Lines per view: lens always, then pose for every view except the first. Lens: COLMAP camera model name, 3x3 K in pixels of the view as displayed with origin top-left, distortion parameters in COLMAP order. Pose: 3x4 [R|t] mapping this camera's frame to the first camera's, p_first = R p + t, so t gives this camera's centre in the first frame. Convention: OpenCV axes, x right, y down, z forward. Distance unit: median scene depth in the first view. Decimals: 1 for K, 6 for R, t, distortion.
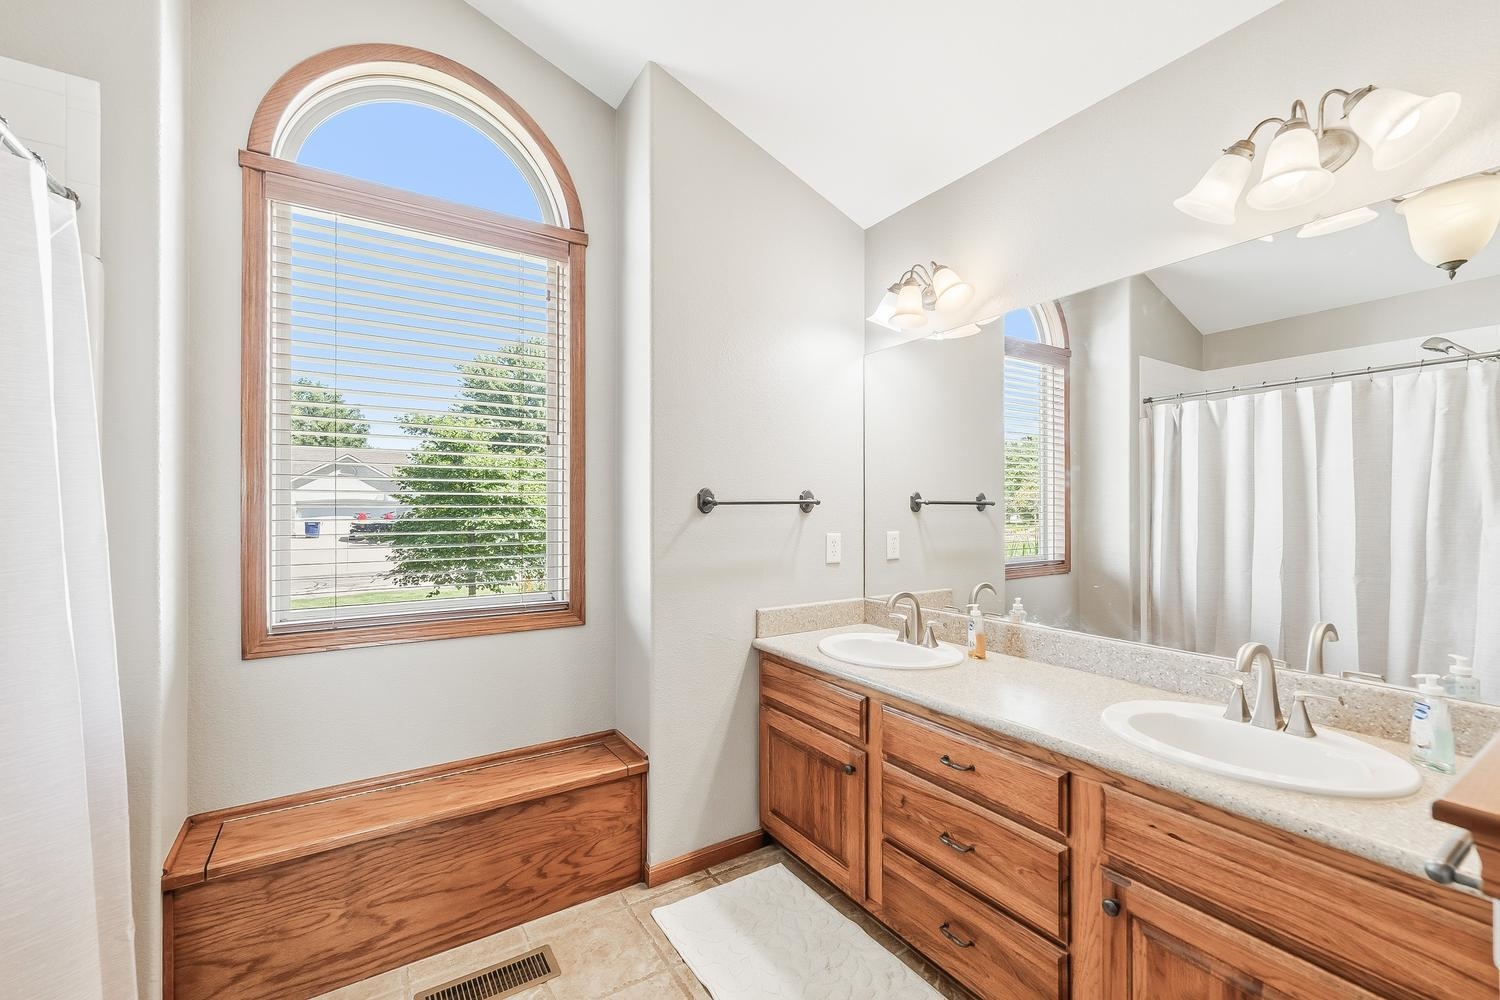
lens RADIAL K [[602.9, 0, 748.4], [0, 602.9, 501.0], [0, 0, 1]] dist [-0.001470, -0.000085]
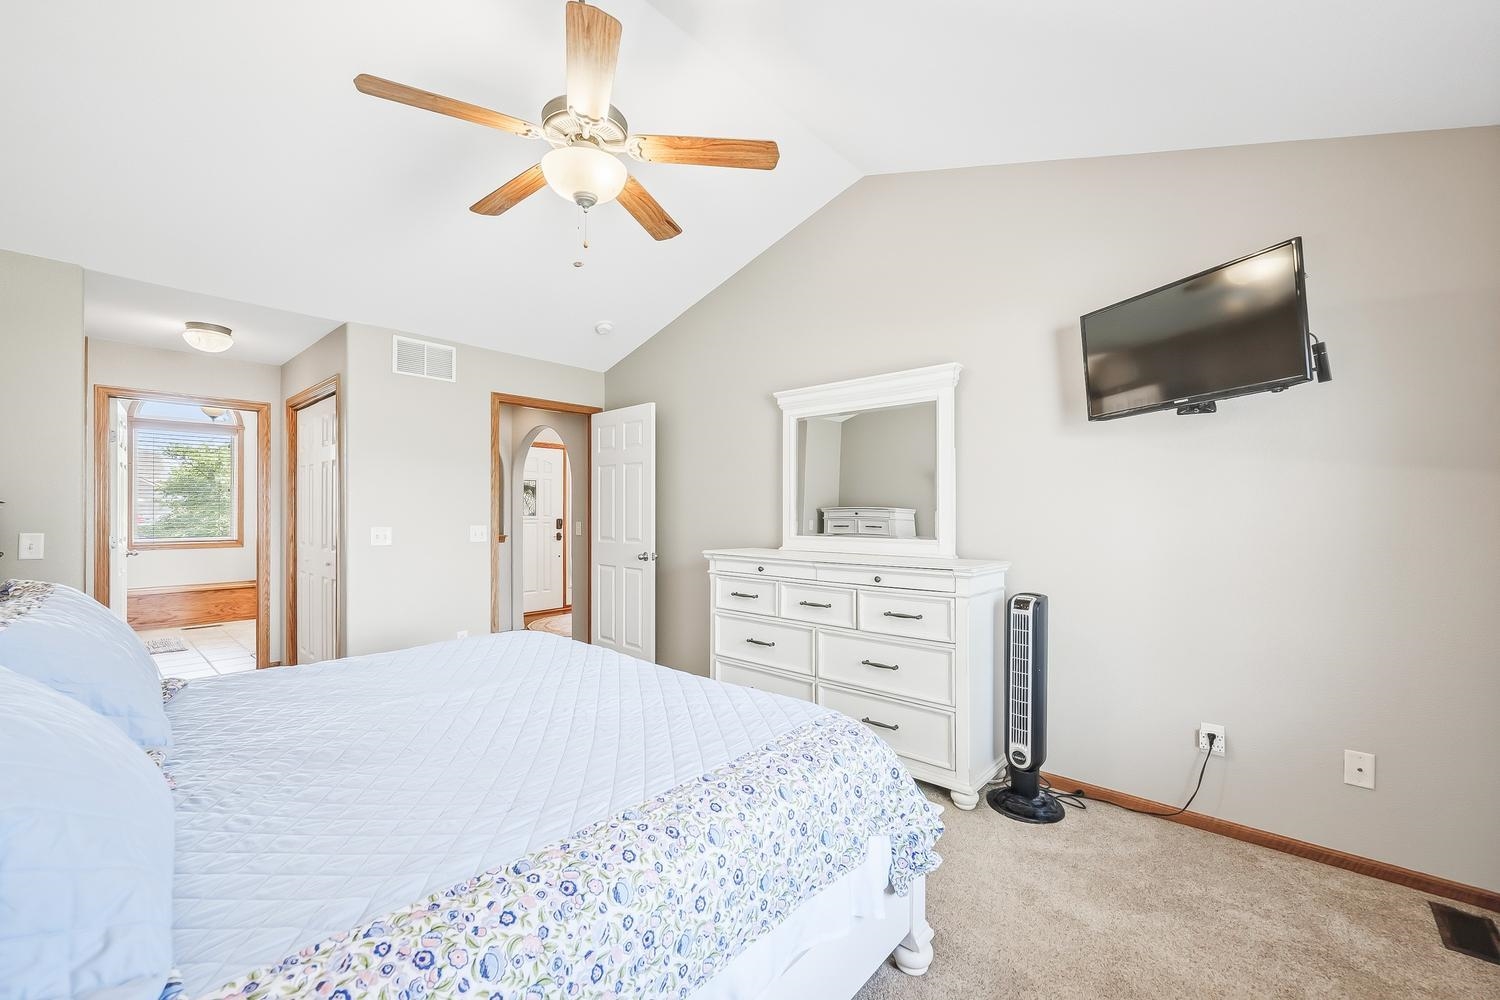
lens RADIAL K [[597.0, 0, 755.5], [0, 597.0, 507.2], [0, 0, 1]] dist [0.000787, 0.000084]
pose [[0.963923, 0.000995, 0.266179, 1.551659], [-0.001676, 0.999996, 0.002329, -0.022504], [-0.266175, -0.002691, 0.963921, -2.877050]]
